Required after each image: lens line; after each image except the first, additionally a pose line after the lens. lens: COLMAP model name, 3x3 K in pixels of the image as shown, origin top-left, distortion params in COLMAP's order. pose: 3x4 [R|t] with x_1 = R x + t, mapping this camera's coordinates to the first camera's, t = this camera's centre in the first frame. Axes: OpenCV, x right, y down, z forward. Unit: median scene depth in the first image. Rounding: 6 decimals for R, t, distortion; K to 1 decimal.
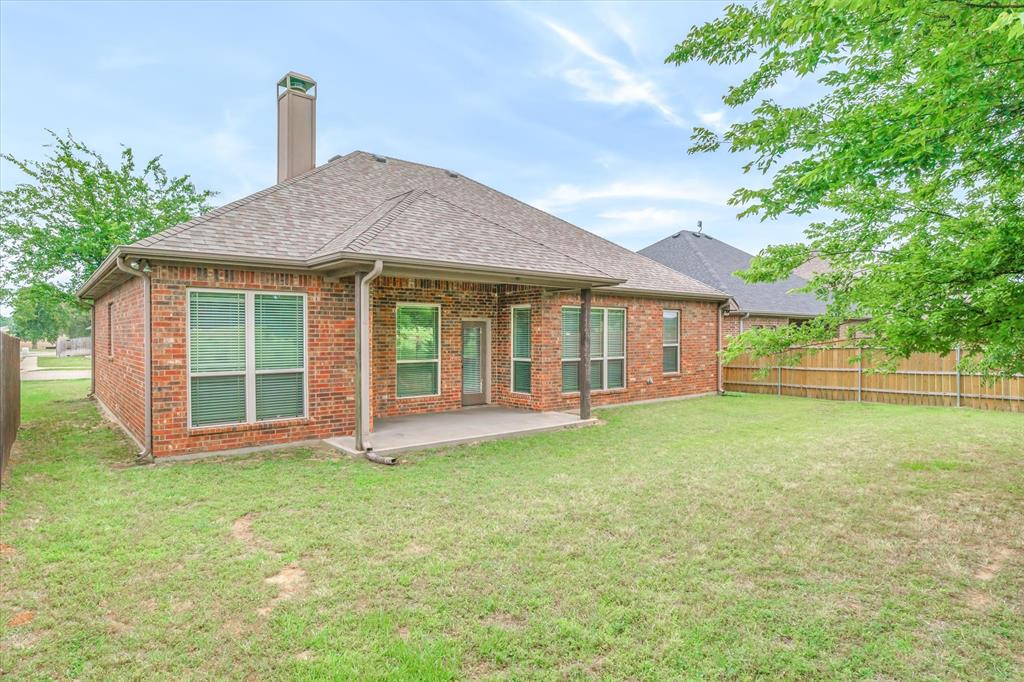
lens RADIAL K [[567.5, 0, 512.0], [0, 567.5, 341.0], [0, 0, 1]] dist [-0.003899, -0.000434]
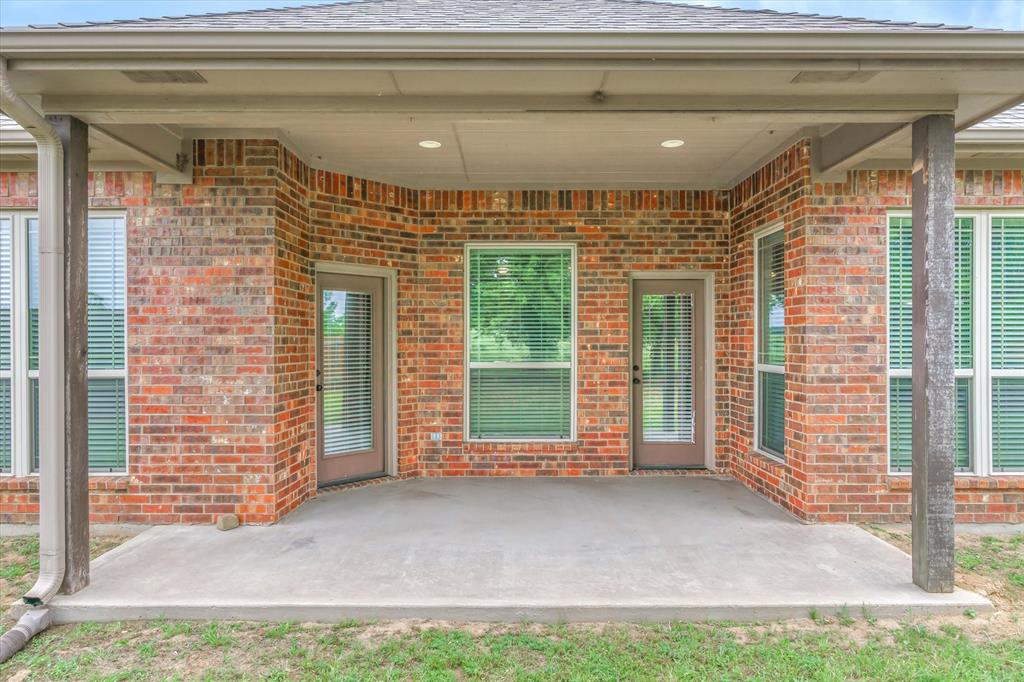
lens RADIAL K [[602.7, 0, 512.0], [0, 602.7, 341.0], [0, 0, 1]] dist [-0.004013, -0.000147]
pose [[0.767998, -0.001182, -0.640452, 0.155045], [-0.005153, 0.999955, -0.008025, 0.019841], [0.640432, 0.009464, 0.767957, 0.625253]]
